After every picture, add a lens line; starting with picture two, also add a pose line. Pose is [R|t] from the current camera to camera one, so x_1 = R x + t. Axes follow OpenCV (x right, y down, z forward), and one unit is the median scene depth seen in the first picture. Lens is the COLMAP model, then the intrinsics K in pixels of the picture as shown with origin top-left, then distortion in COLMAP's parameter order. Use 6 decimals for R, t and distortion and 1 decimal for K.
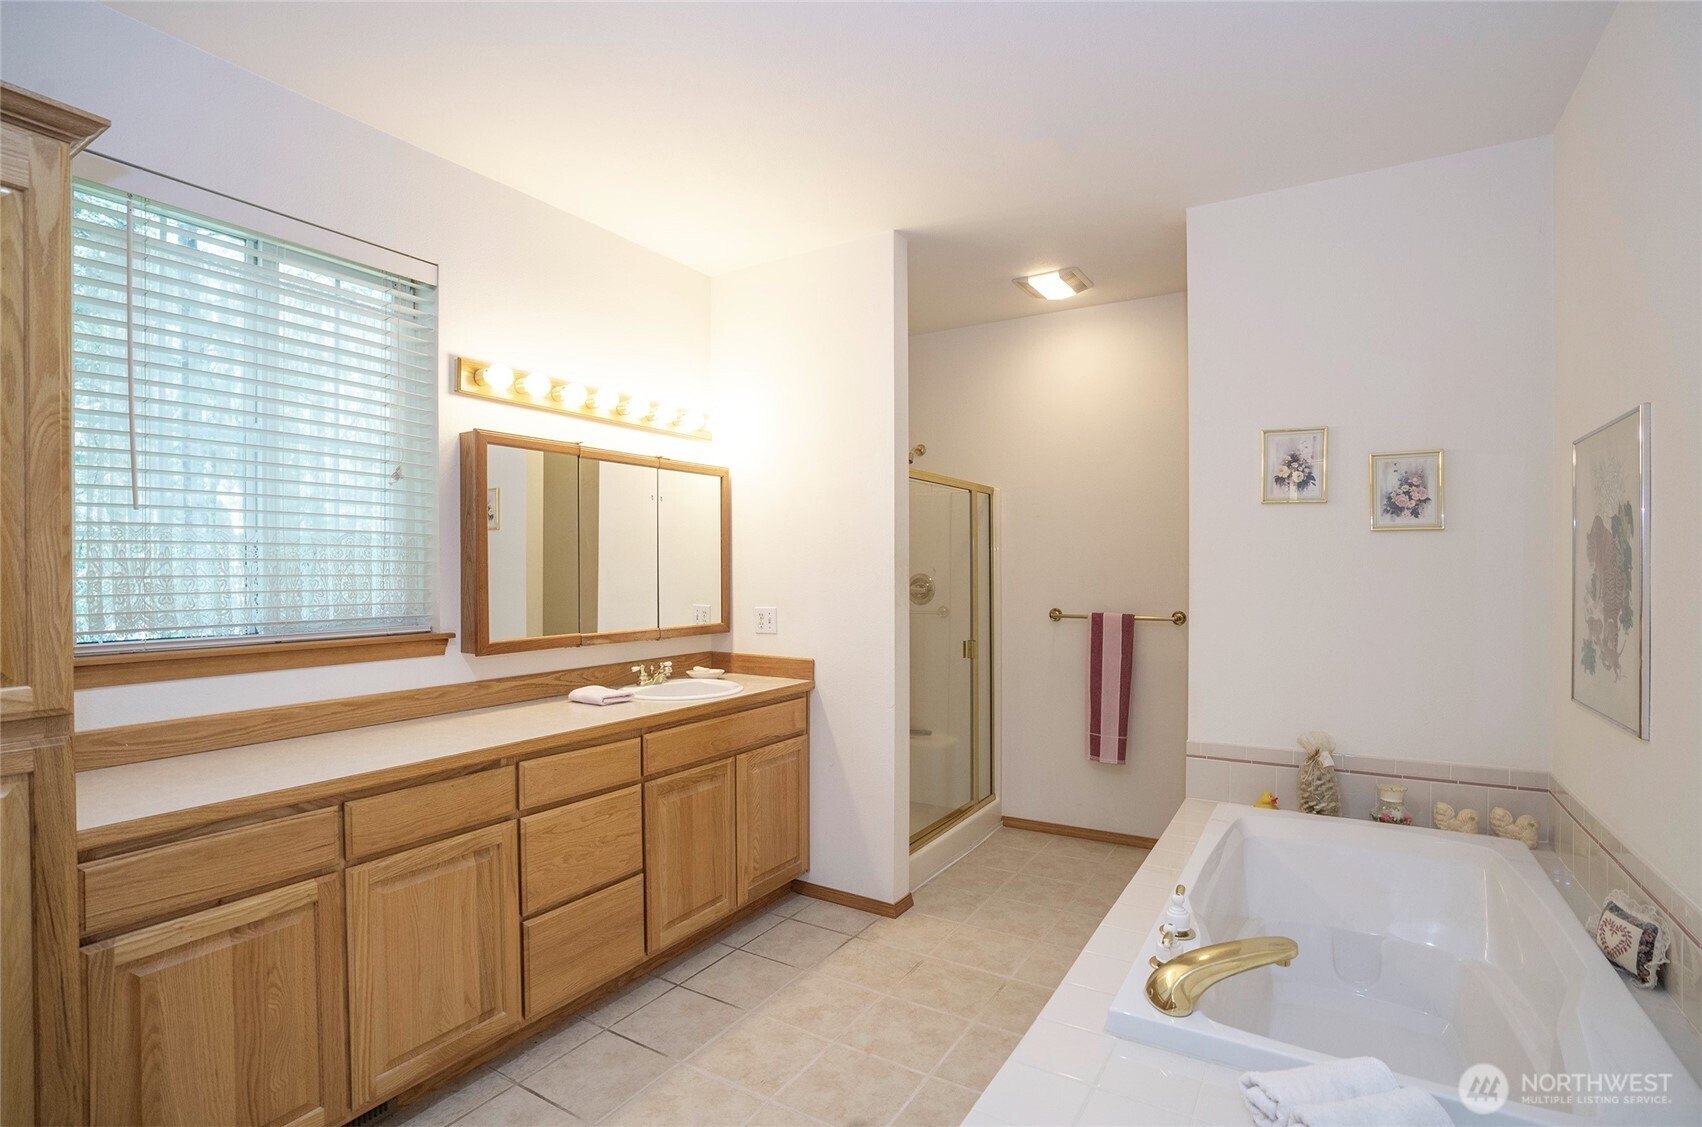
lens RADIAL K [[796.7, 0, 856.7], [0, 796.7, 569.6], [0, 0, 1]] dist [-0.056204, 0.023809]
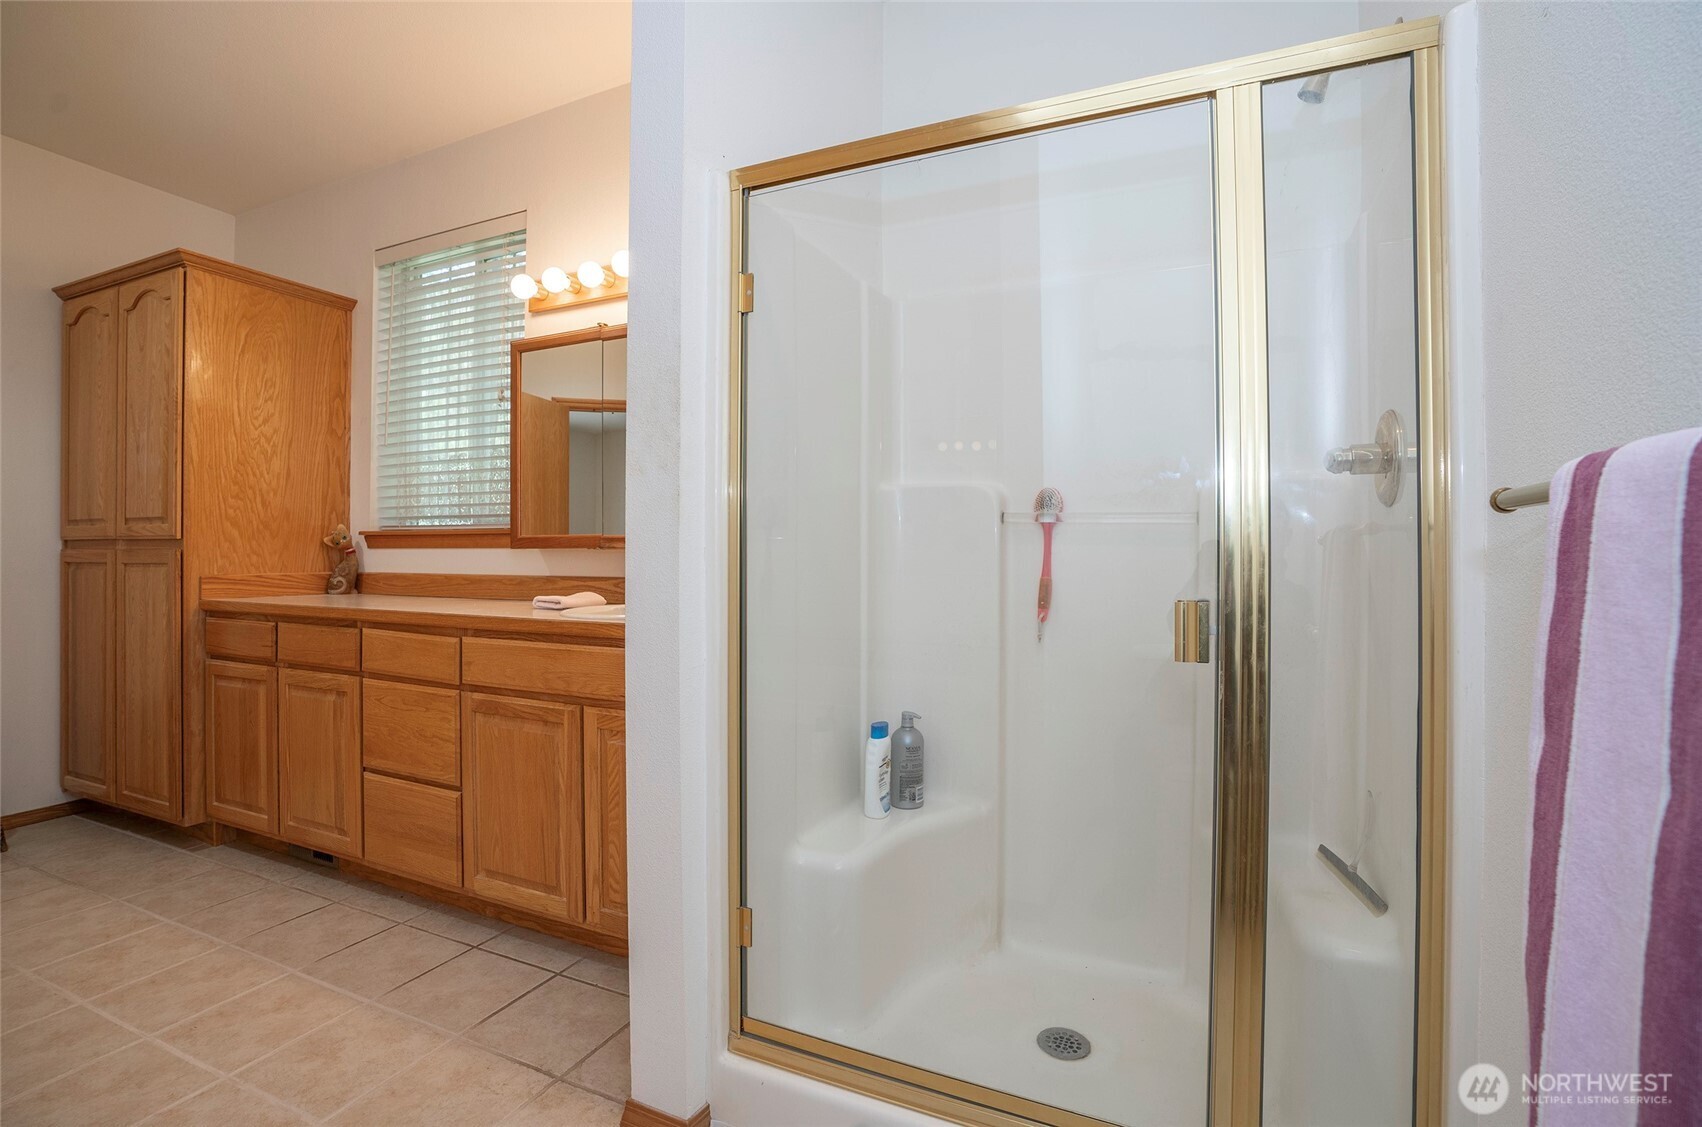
lens RADIAL K [[796.7, 0, 856.7], [0, 796.7, 569.6], [0, 0, 1]] dist [-0.056204, 0.023809]
pose [[0.116589, 0.011703, -0.993111, 0.601302], [-0.009849, 0.999895, 0.010627, 0.112495], [0.993131, 0.008542, 0.116692, 1.235395]]
